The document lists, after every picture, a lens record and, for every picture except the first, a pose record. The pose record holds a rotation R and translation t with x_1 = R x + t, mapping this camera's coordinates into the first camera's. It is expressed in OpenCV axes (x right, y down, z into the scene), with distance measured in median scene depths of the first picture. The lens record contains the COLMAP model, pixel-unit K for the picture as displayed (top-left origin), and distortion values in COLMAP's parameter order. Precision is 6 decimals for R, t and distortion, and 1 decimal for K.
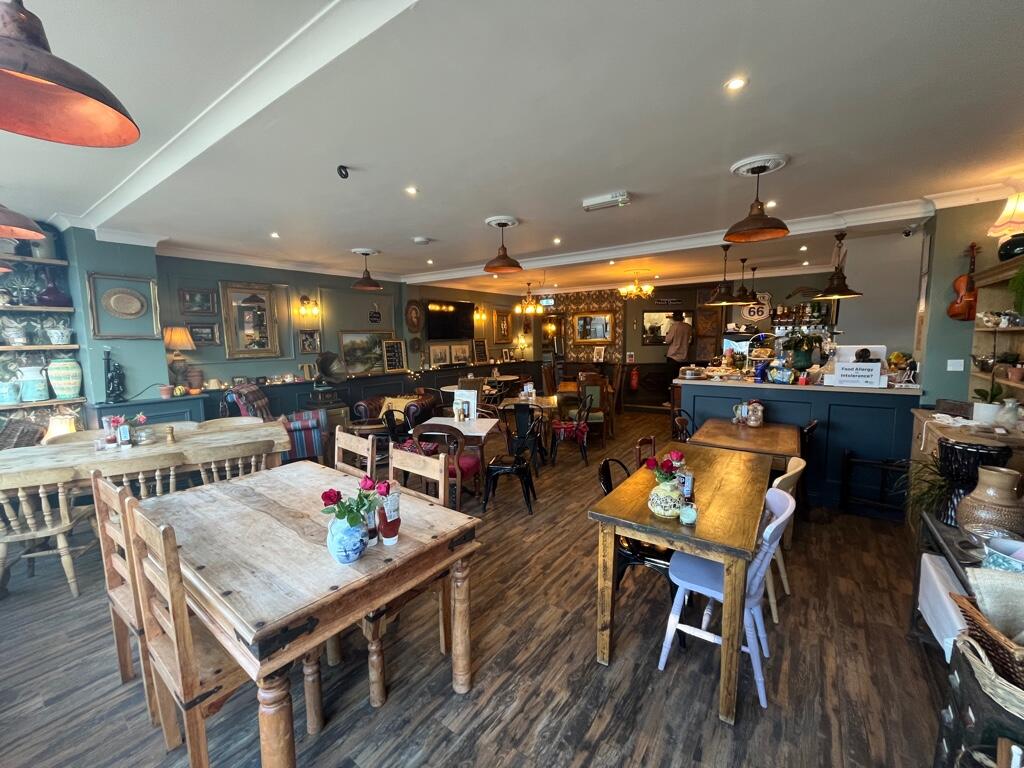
lens RADIAL K [[412.9, 0, 512.0], [0, 412.9, 384.0], [0, 0, 1]] dist [-0.001741, -0.000538]
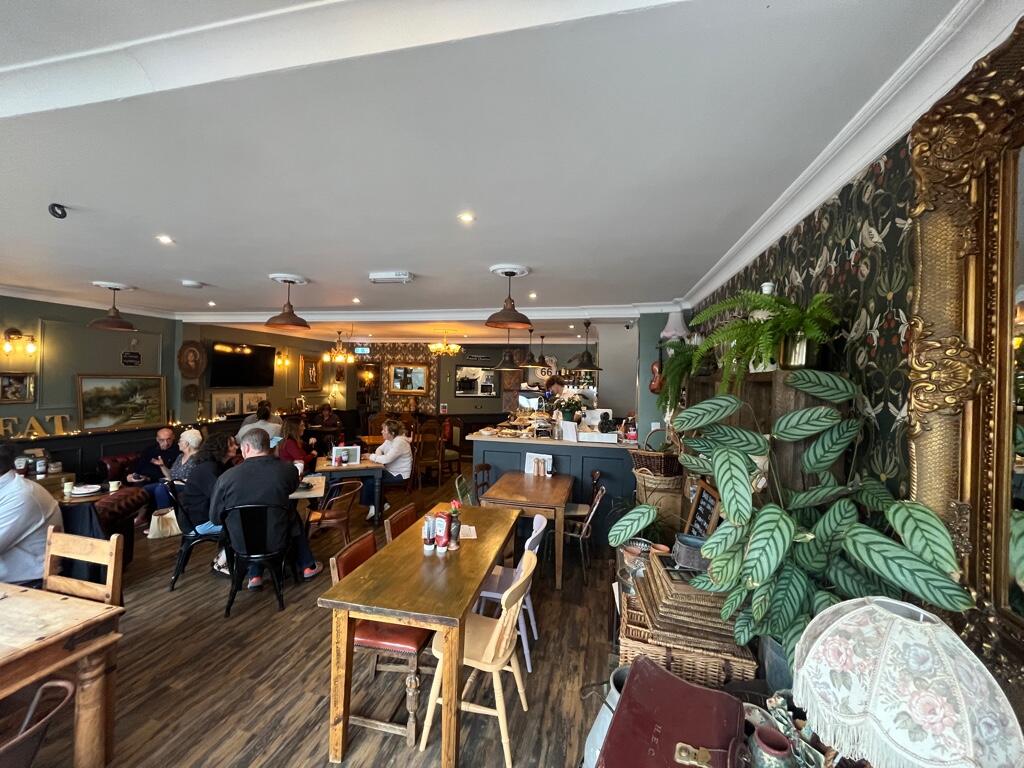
lens RADIAL K [[412.9, 0, 512.0], [0, 412.9, 384.0], [0, 0, 1]] dist [-0.001741, -0.000538]
pose [[0.922825, 0.034116, 0.383707, 0.058998], [0.005004, 0.994925, -0.100493, -0.027833], [-0.385188, 0.094658, 0.917971, -0.045423]]
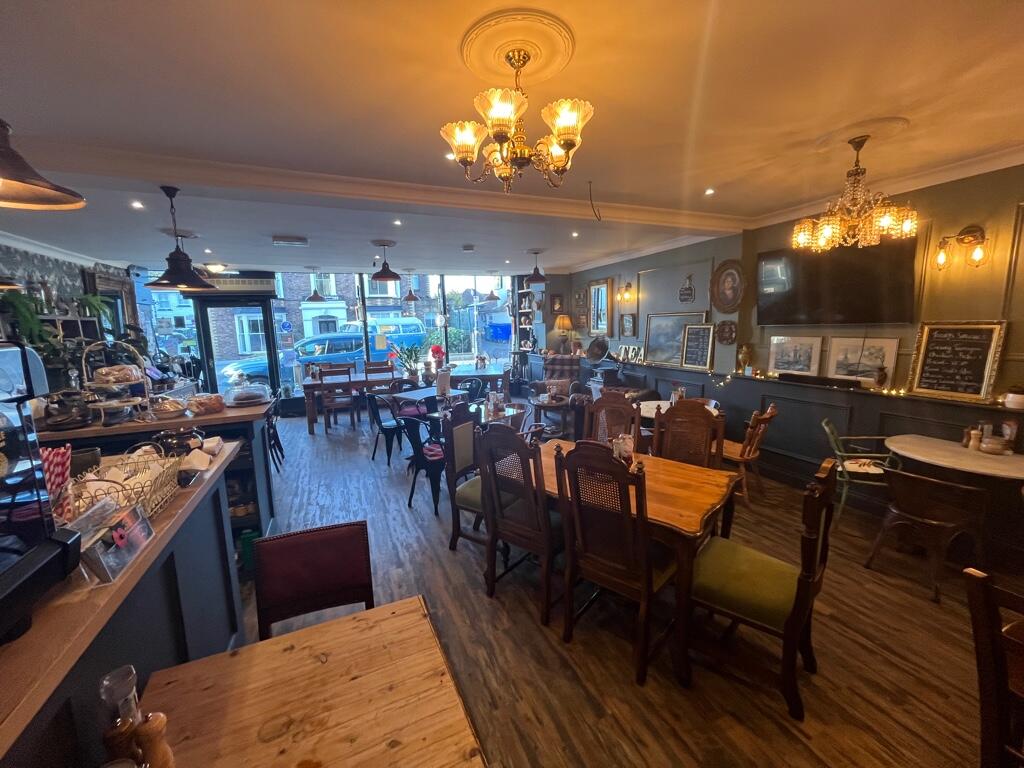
lens RADIAL K [[412.9, 0, 512.0], [0, 412.9, 384.0], [0, 0, 1]] dist [-0.001741, -0.000538]
pose [[-0.517968, 0.154134, -0.841399, 0.556607], [-0.060095, 0.974645, 0.215538, -0.156635], [0.853287, 0.162206, -0.495572, 1.217621]]
